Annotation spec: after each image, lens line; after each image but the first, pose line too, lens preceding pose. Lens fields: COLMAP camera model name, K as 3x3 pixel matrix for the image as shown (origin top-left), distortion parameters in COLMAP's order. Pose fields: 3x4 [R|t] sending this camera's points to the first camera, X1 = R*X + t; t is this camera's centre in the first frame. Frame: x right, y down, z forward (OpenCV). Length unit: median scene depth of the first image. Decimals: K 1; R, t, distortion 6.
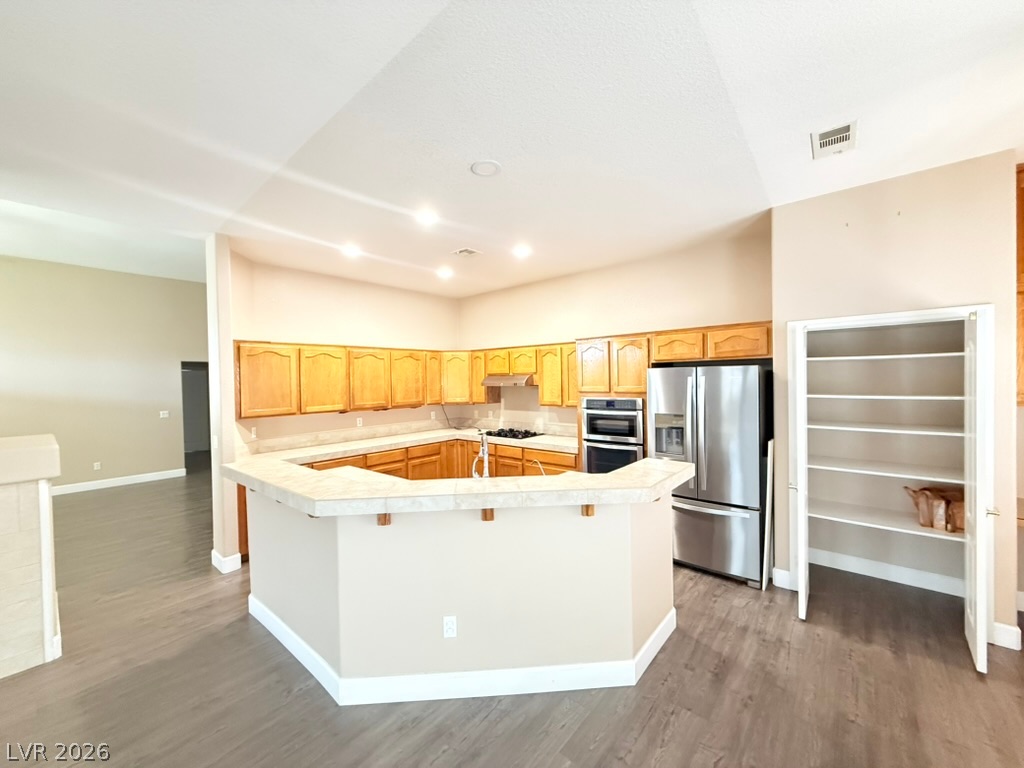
lens RADIAL K [[407.1, 0, 511.0], [0, 407.1, 385.4], [0, 0, 1]] dist [0.000040, -0.000226]
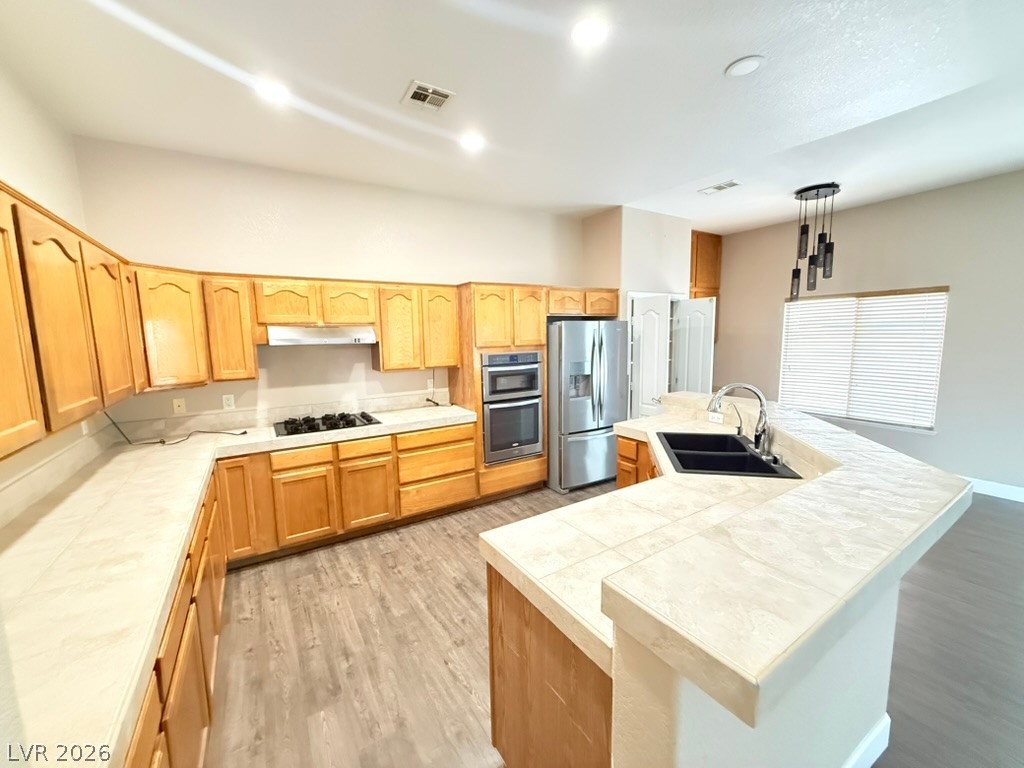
lens RADIAL K [[407.1, 0, 510.1], [0, 407.1, 385.1], [0, 0, 1]] dist [0.000040, -0.000226]
pose [[0.300765, -0.108021, 0.947561, -0.550648], [0.028784, 0.994140, 0.104194, 0.007252], [-0.953264, -0.004064, 0.302111, 0.619318]]
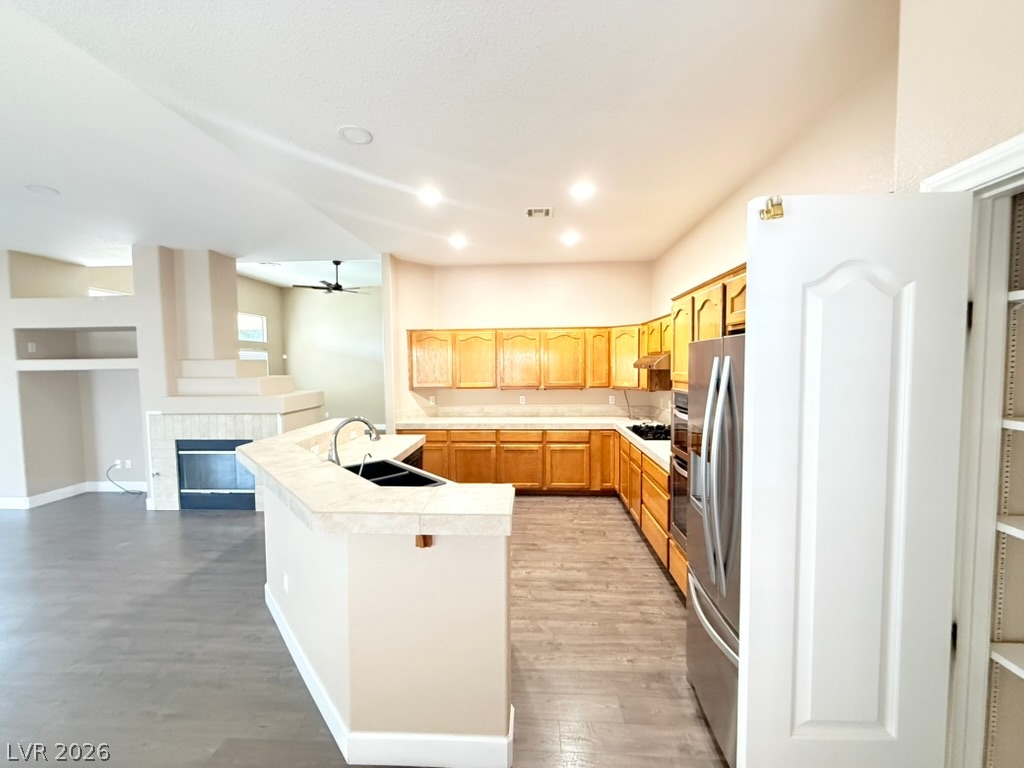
lens RADIAL K [[407.1, 0, 511.6], [0, 407.1, 386.1], [0, 0, 1]] dist [0.000040, -0.000226]
pose [[0.607753, 0.055430, -0.792189, 0.478071], [-0.012574, 0.998108, 0.060191, -0.009566], [0.794026, -0.026620, 0.607300, 0.362216]]
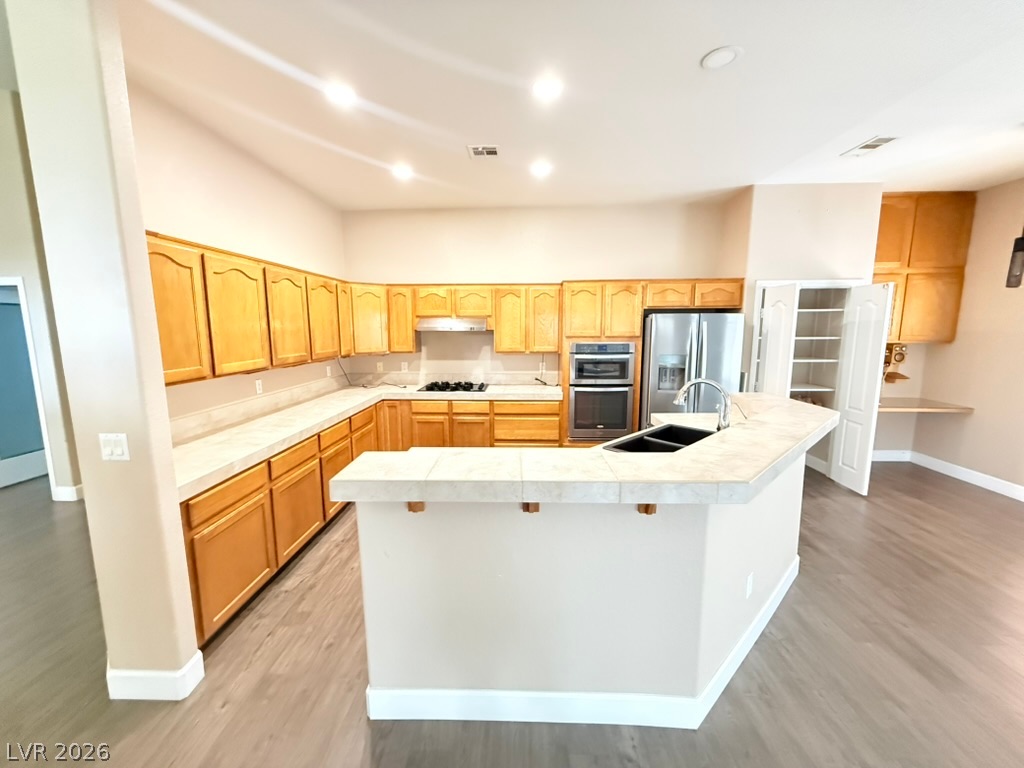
lens RADIAL K [[407.1, 0, 510.2], [0, 407.1, 384.8], [0, 0, 1]] dist [0.000040, -0.000226]
pose [[0.784231, -0.073402, 0.616112, -0.489789], [-0.000809, 0.992856, 0.119315, 0.012840], [-0.620469, -0.094069, 0.778569, 0.288733]]
